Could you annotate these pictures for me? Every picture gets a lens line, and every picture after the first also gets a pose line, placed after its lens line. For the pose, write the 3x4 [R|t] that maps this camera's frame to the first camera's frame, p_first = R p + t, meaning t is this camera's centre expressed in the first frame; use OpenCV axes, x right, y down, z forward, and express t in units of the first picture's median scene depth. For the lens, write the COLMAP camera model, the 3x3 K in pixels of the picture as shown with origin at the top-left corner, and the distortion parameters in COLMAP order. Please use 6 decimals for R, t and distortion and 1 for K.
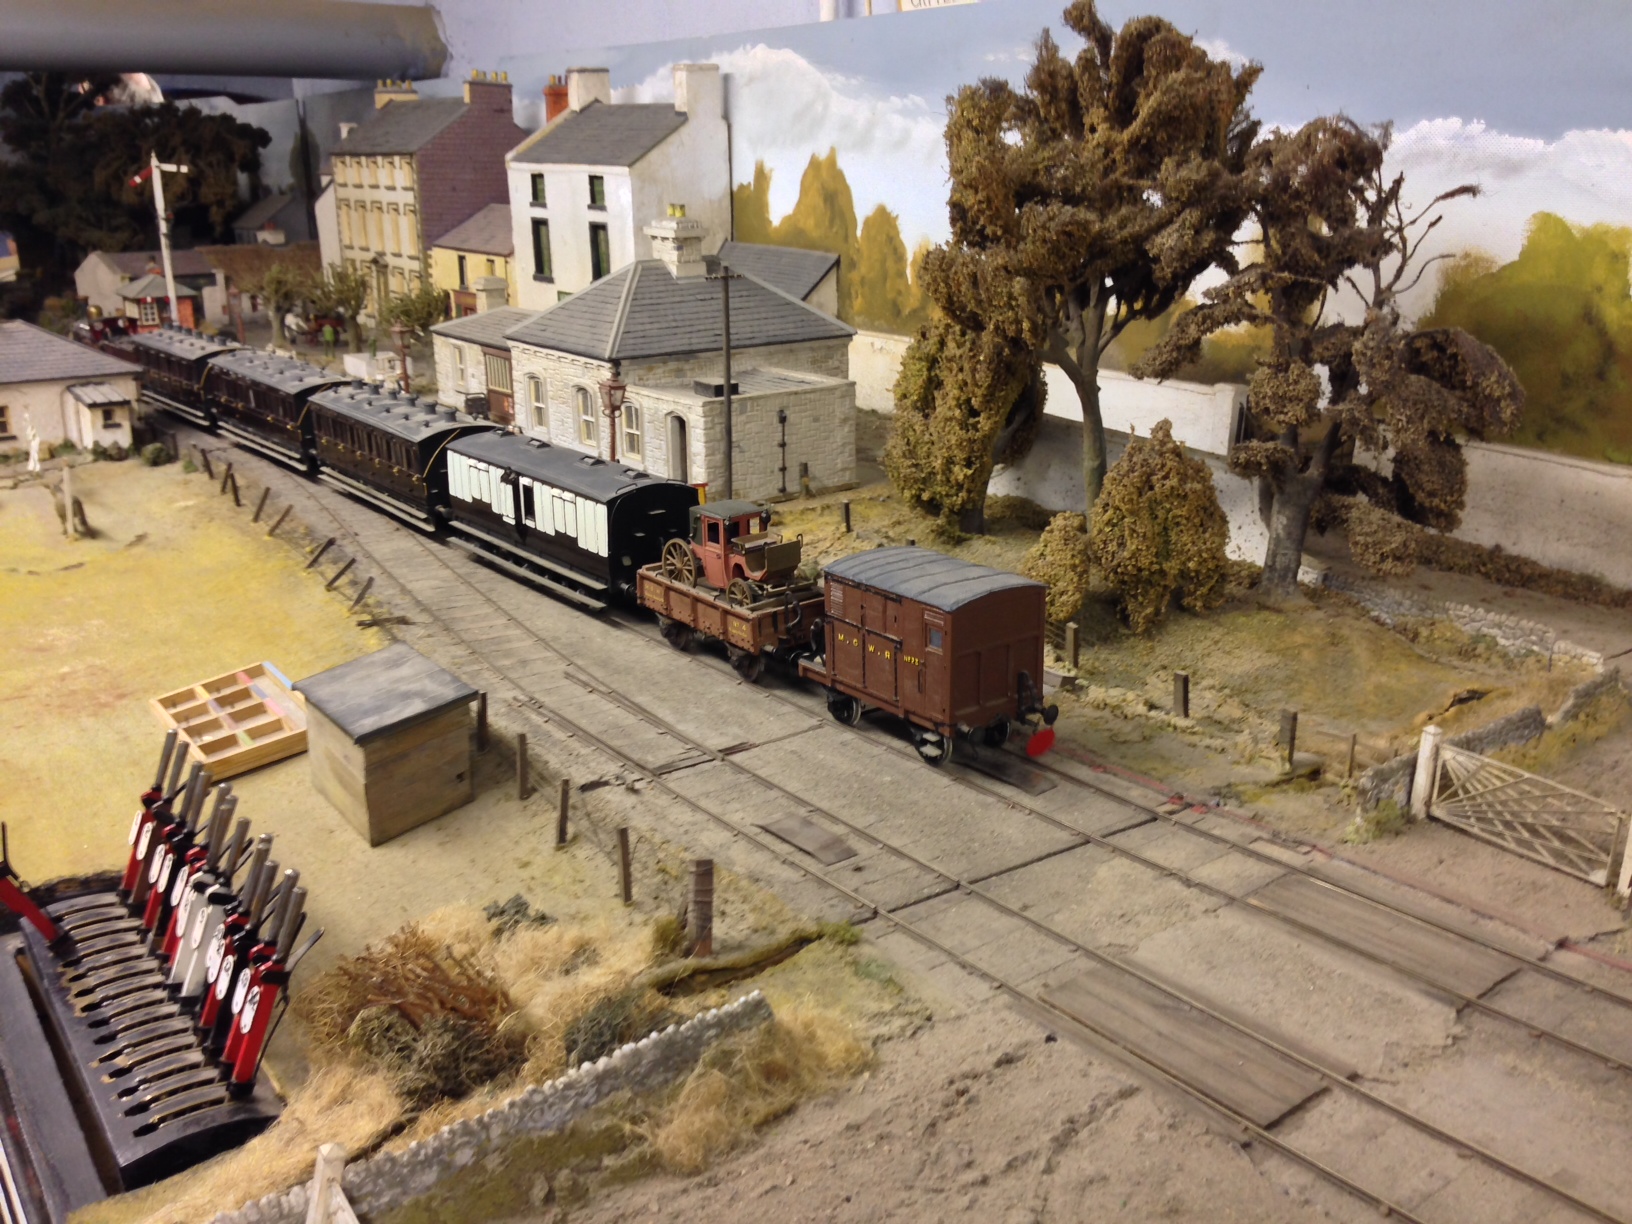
lens RADIAL K [[1465.2, 0, 799.8], [0, 1465.2, 605.0], [0, 0, 1]] dist [0.096070, -0.198579]
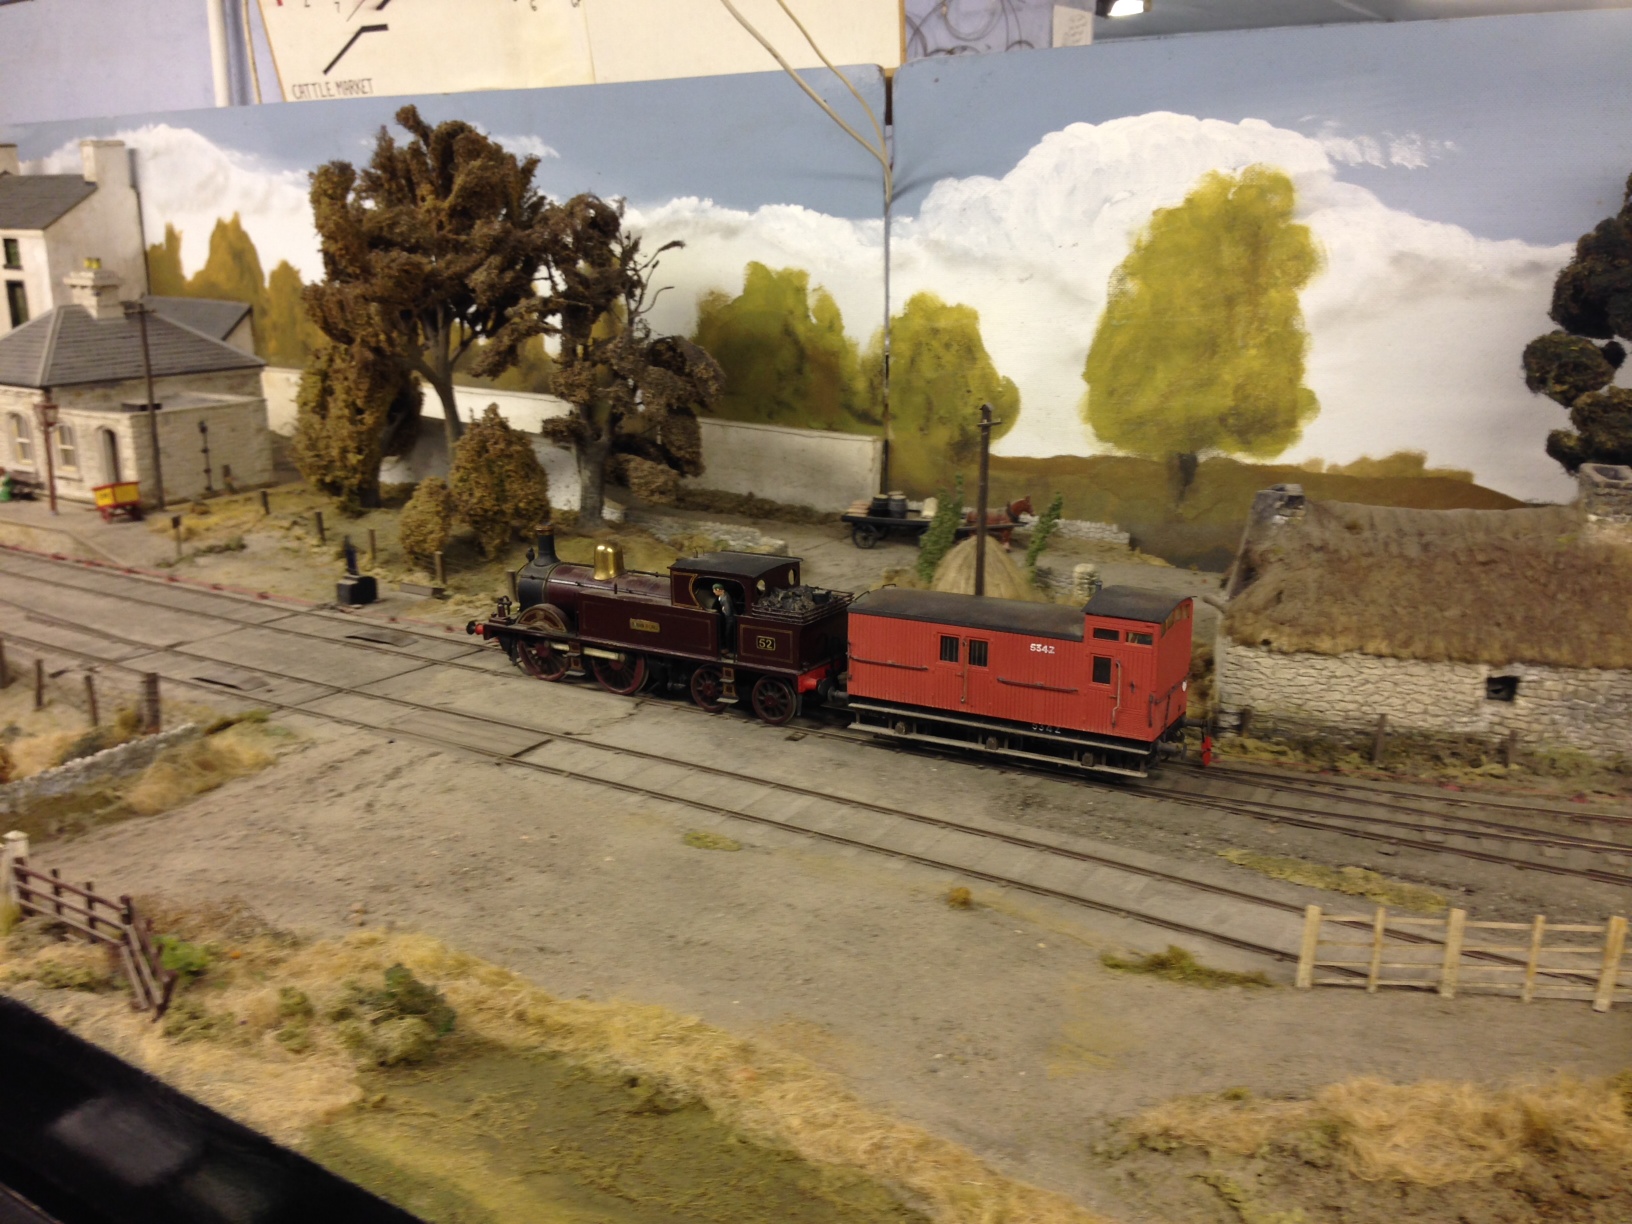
lens RADIAL K [[1469.8, 0, 823.1], [0, 1469.8, 603.2], [0, 0, 1]] dist [0.067178, -0.156495]
pose [[0.931956, -0.081329, 0.353333, 0.026866], [0.098715, 0.994619, -0.031435, 0.129115], [-0.348875, 0.064175, 0.934970, -0.382664]]
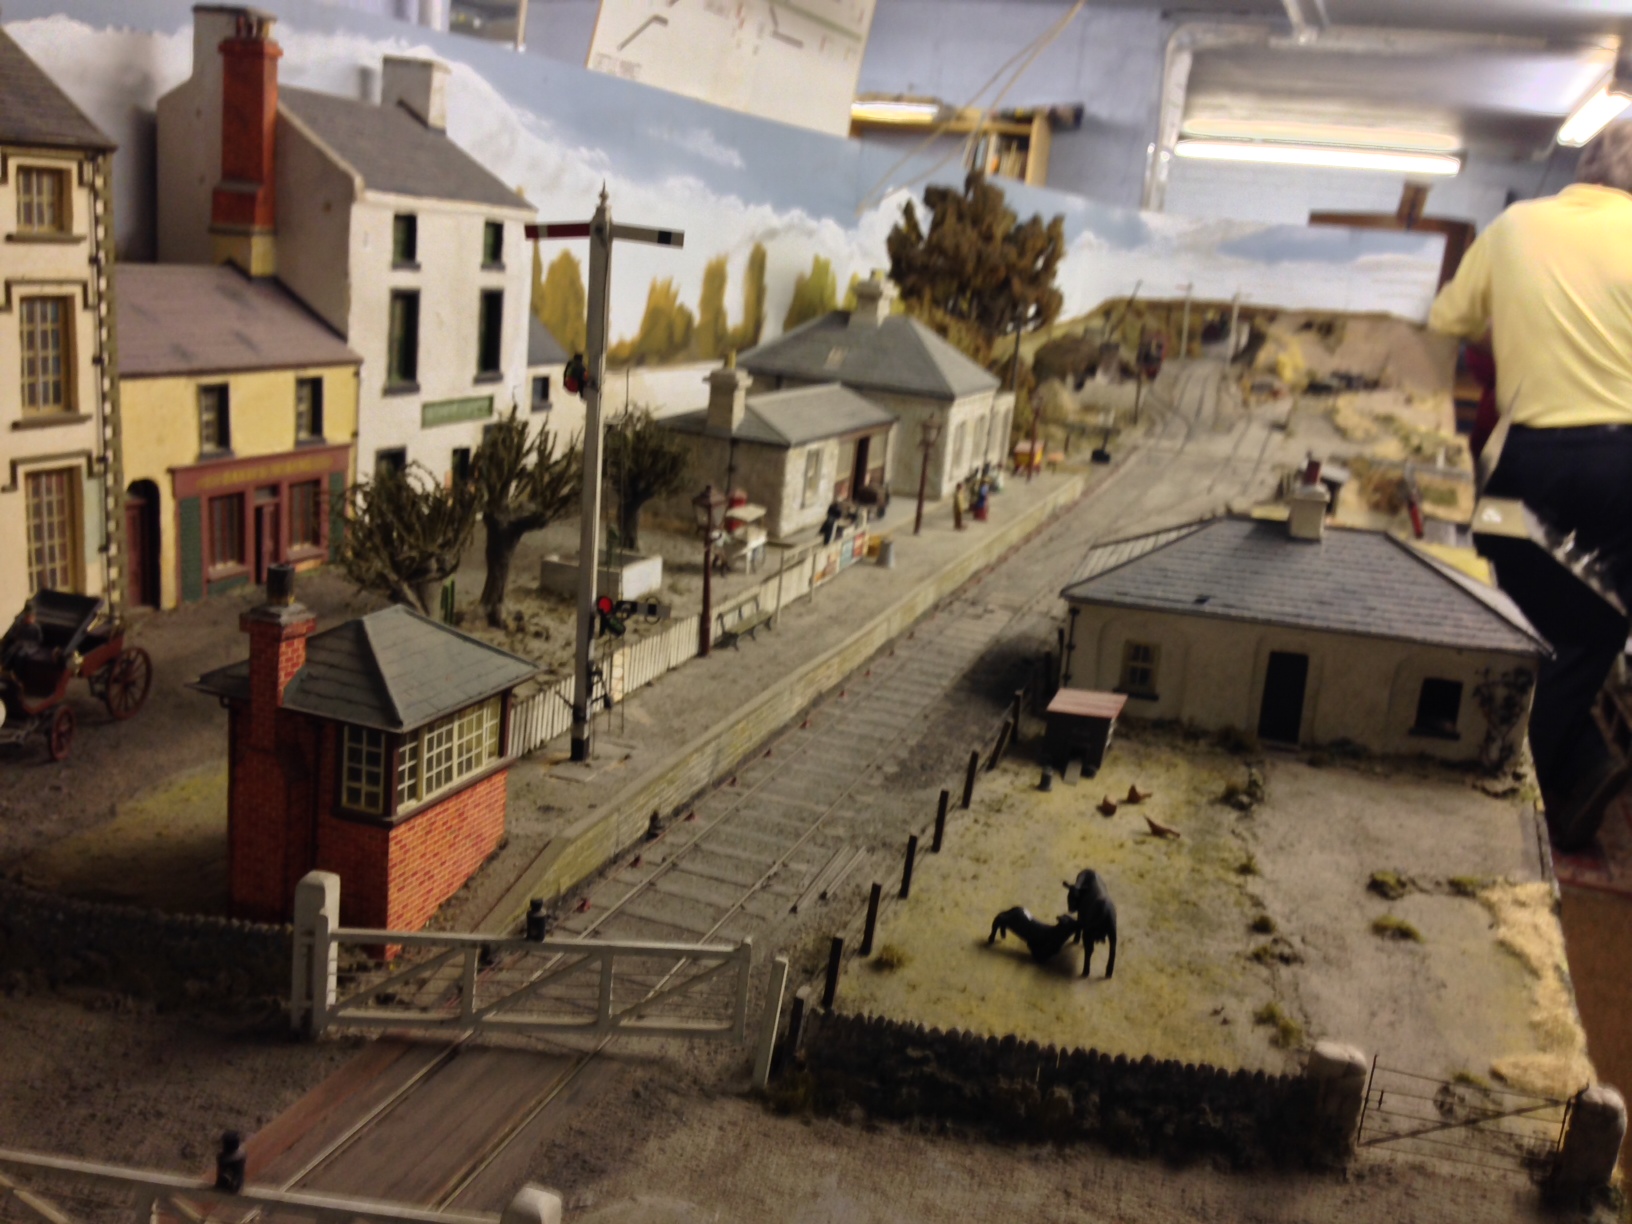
lens RADIAL K [[1465.2, 0, 799.8], [0, 1465.2, 605.0], [0, 0, 1]] dist [0.096070, -0.198579]
pose [[-0.527967, -0.251230, 0.811255, -1.514098], [0.163786, 0.907190, 0.387532, -0.689467], [-0.833322, 0.337476, -0.437818, 2.304314]]
